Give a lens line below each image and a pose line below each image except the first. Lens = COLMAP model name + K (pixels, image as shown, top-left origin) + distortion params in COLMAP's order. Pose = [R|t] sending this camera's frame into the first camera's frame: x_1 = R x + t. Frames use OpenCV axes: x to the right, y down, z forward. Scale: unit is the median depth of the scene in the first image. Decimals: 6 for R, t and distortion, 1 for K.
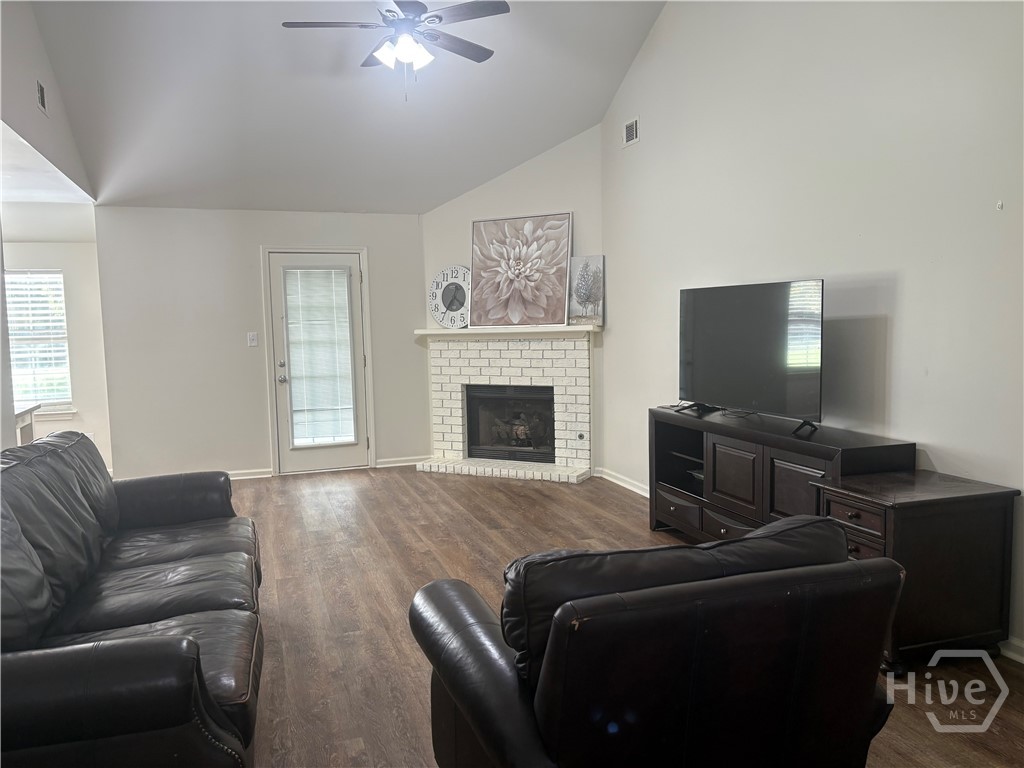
lens RADIAL K [[770.8, 0, 509.6], [0, 770.8, 390.1], [0, 0, 1]] dist [-0.002222, -0.004614]
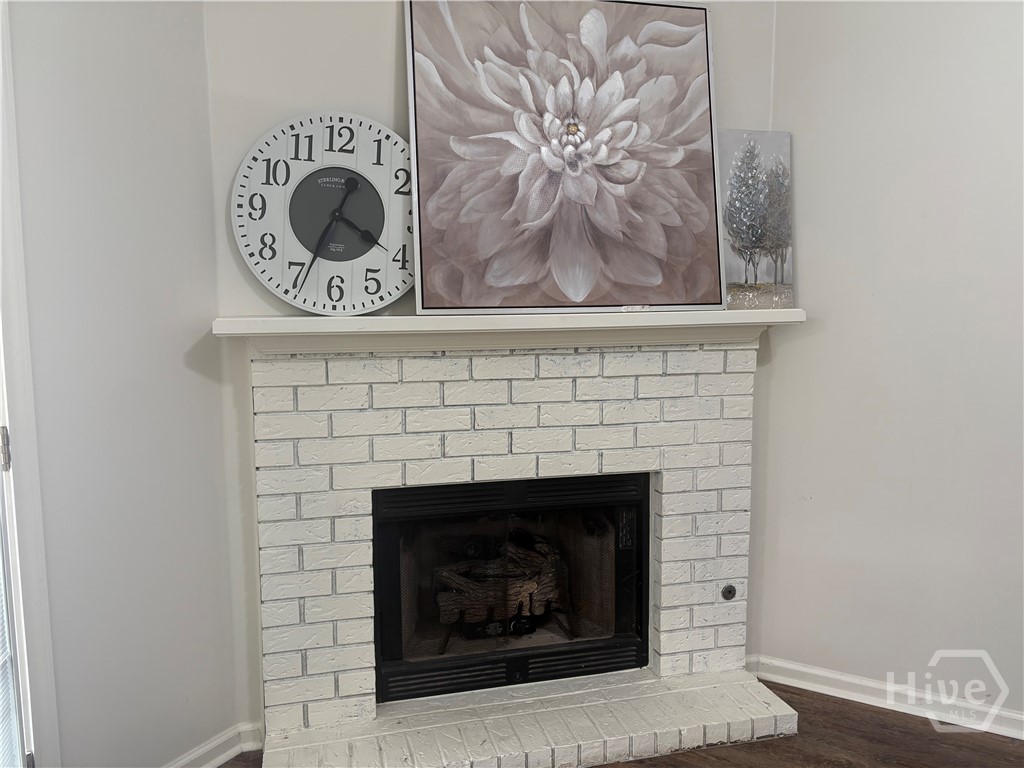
lens RADIAL K [[770.8, 0, 513.7], [0, 770.8, 376.6], [0, 0, 1]] dist [-0.002222, -0.004614]
pose [[0.751506, -0.045384, 0.658163, -0.238434], [0.048389, 0.998736, 0.013617, -0.059178], [-0.657949, 0.021615, 0.752752, 0.759128]]
